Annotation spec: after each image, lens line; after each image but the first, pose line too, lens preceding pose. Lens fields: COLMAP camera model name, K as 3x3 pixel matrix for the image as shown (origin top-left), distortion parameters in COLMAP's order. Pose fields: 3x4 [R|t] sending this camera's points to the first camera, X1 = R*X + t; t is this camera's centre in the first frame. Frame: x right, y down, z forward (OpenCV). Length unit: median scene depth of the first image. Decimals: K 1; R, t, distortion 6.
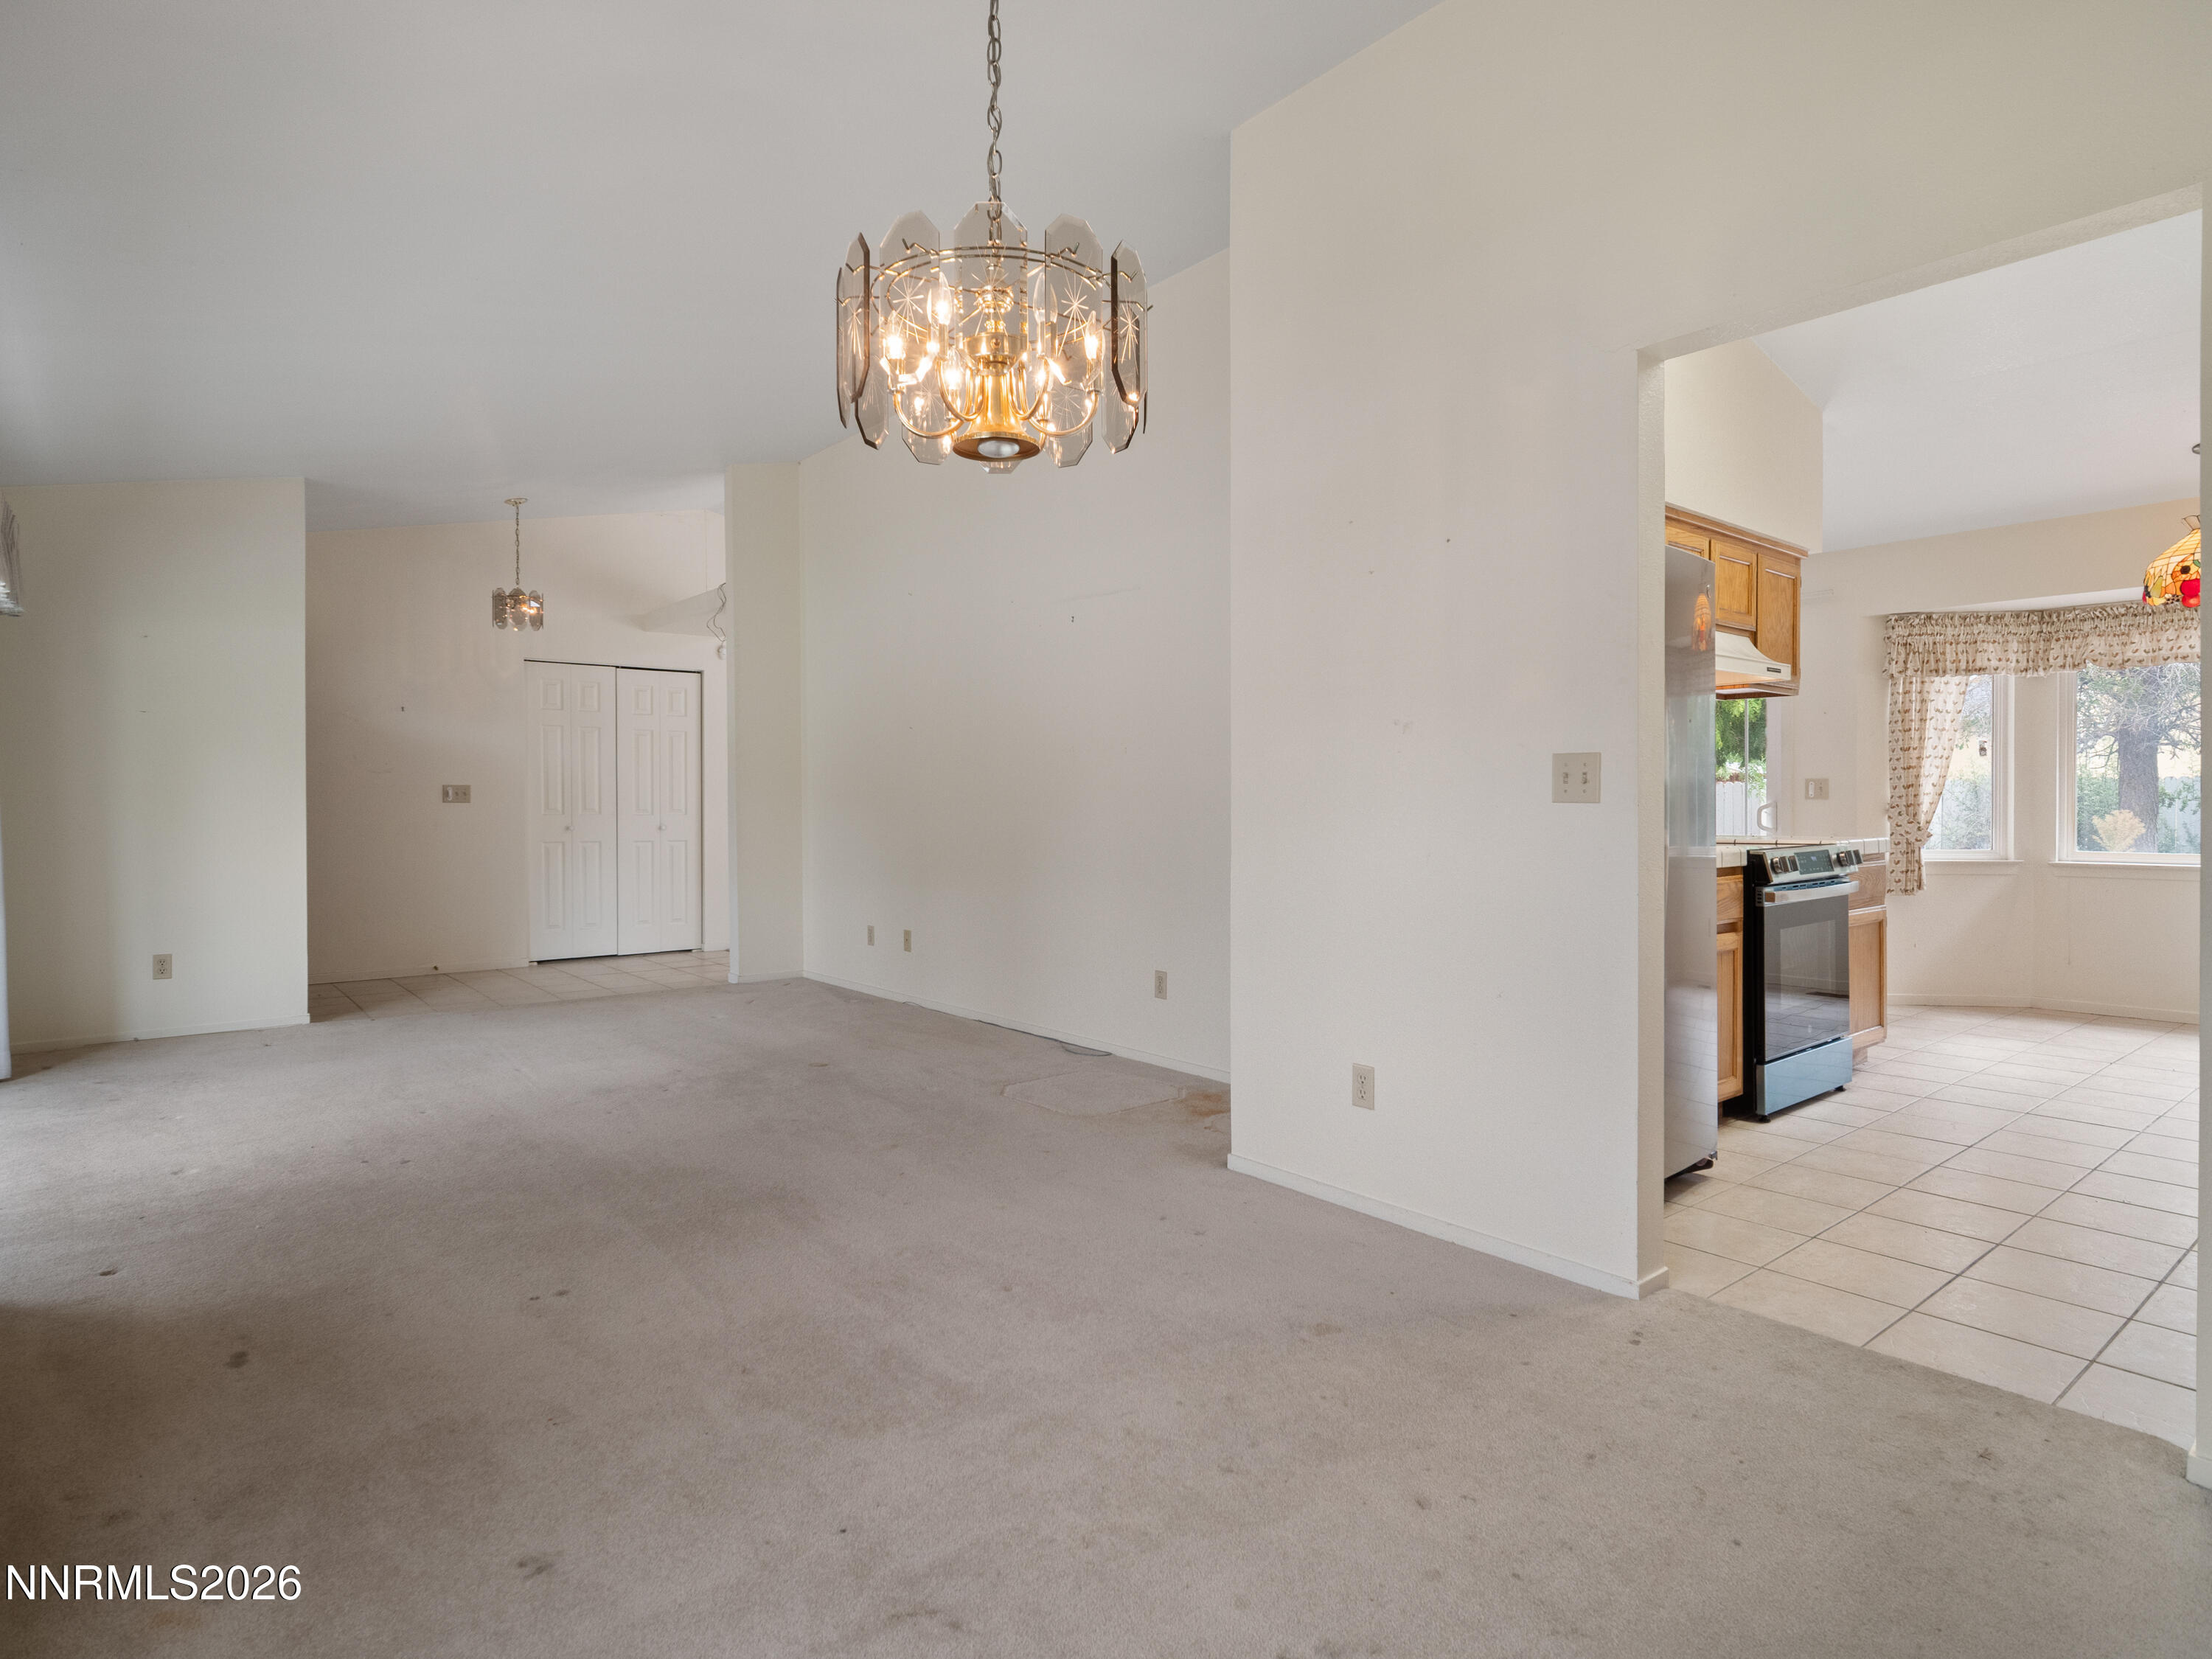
lens RADIAL K [[1194.5, 0, 1097.5], [0, 1194.5, 815.3], [0, 0, 1]] dist [-0.013318, 0.001612]
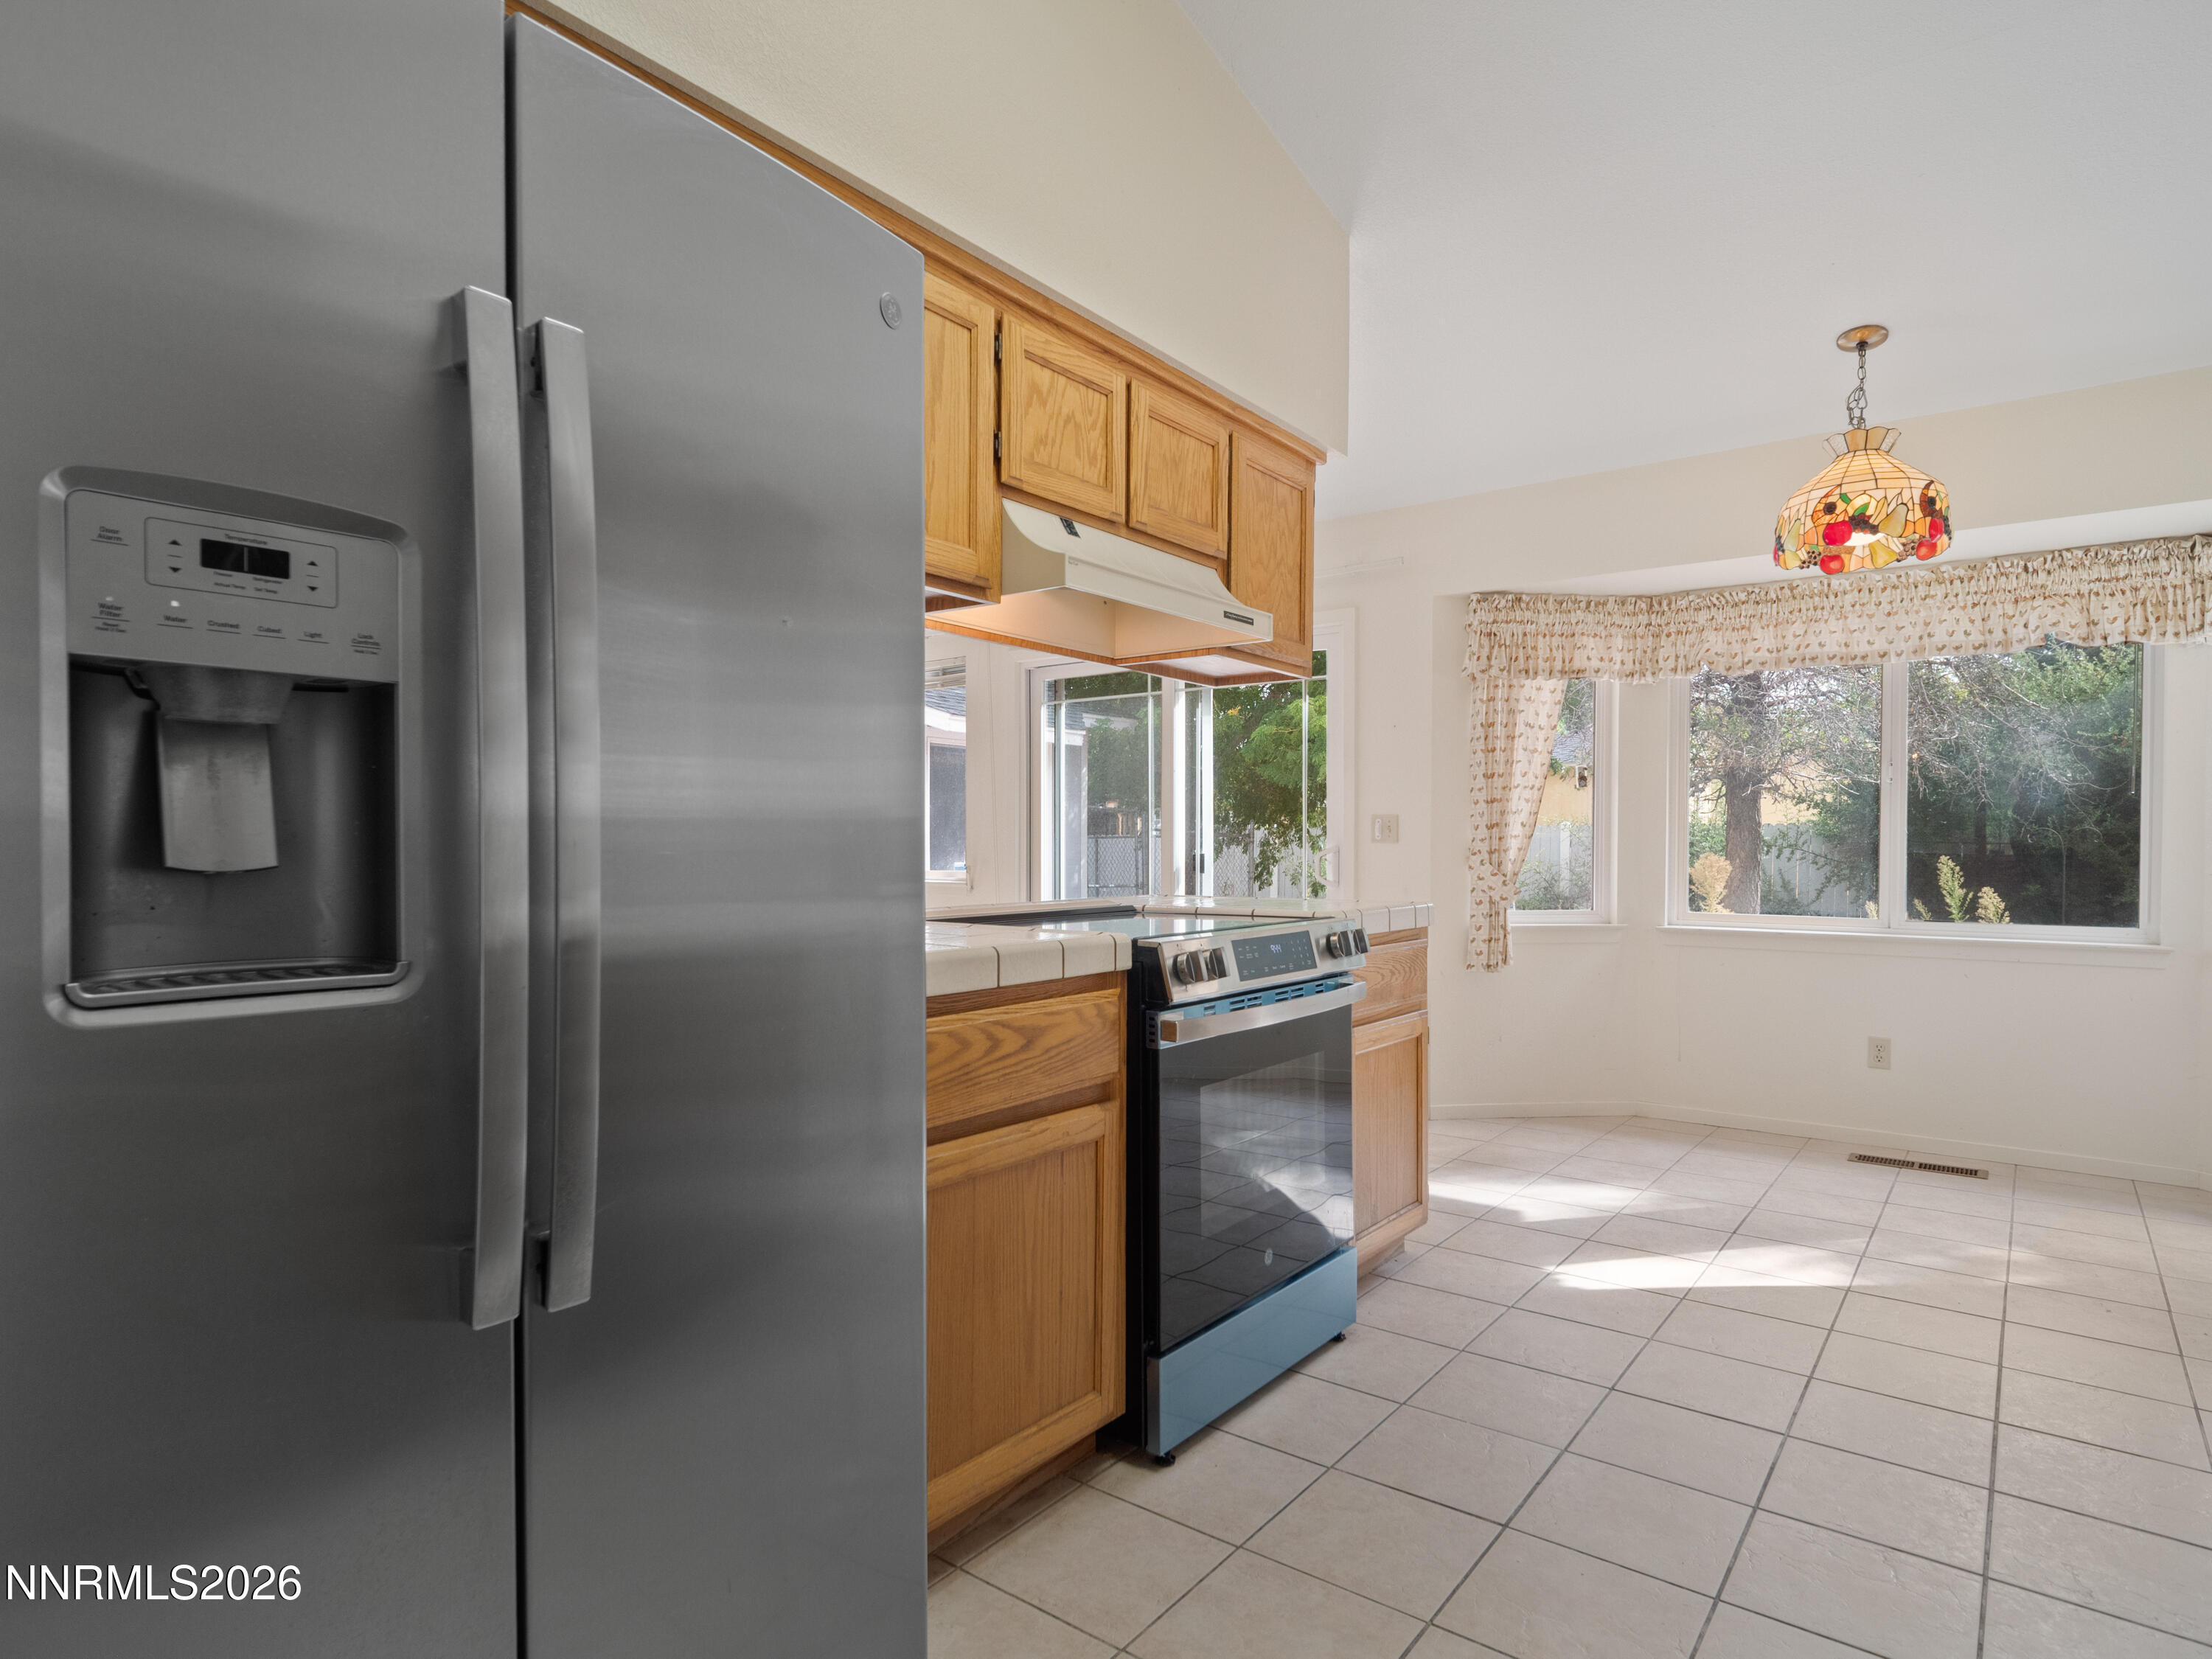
lens RADIAL K [[1214.3, 0, 1107.5], [0, 1214.3, 861.6], [0, 0, 1]] dist [0.004072, 0.000266]
pose [[0.969914, 0.002463, 0.243437, 0.268063], [-0.003173, 0.999992, 0.002525, -0.003268], [-0.243429, -0.003221, 0.969913, 0.325858]]
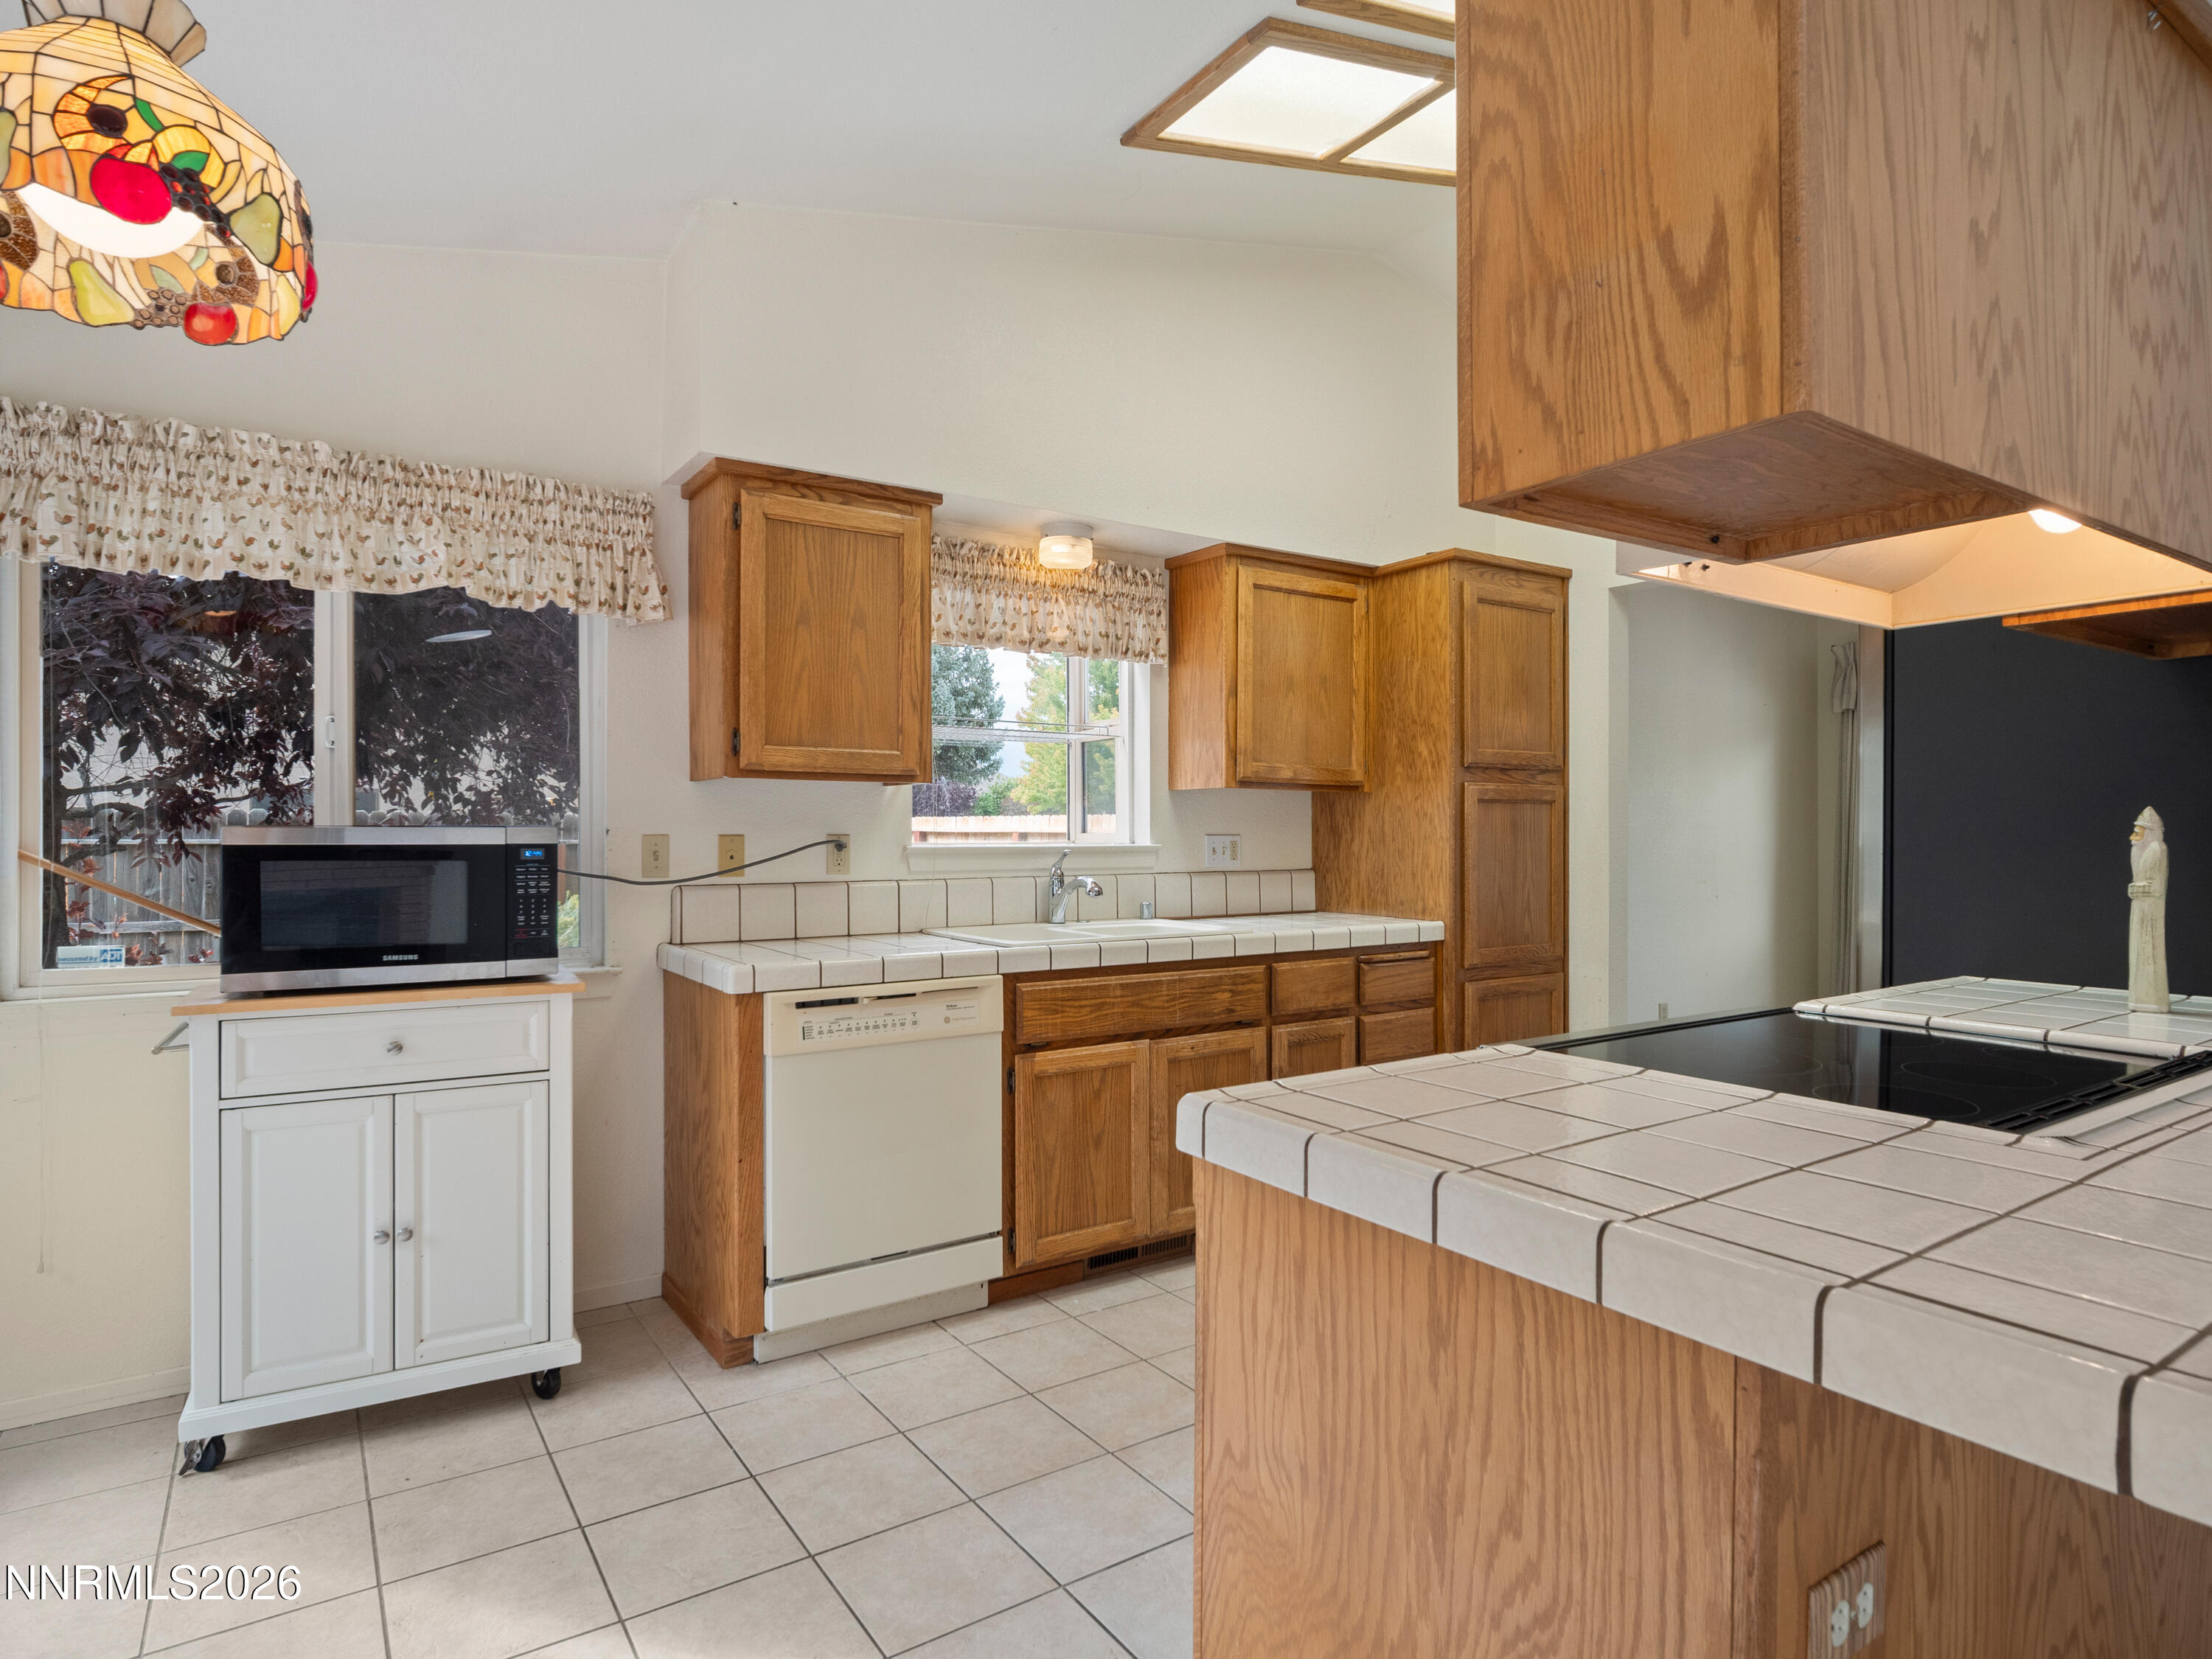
lens RADIAL K [[1194.5, 0, 1097.5], [0, 1194.5, 815.3], [0, 0, 1]] dist [-0.013318, 0.001612]
pose [[-0.997235, -0.003894, 0.074216, 0.519129], [-0.004245, 0.999981, -0.004565, -0.030928], [-0.074197, -0.004867, -0.997232, 0.979919]]
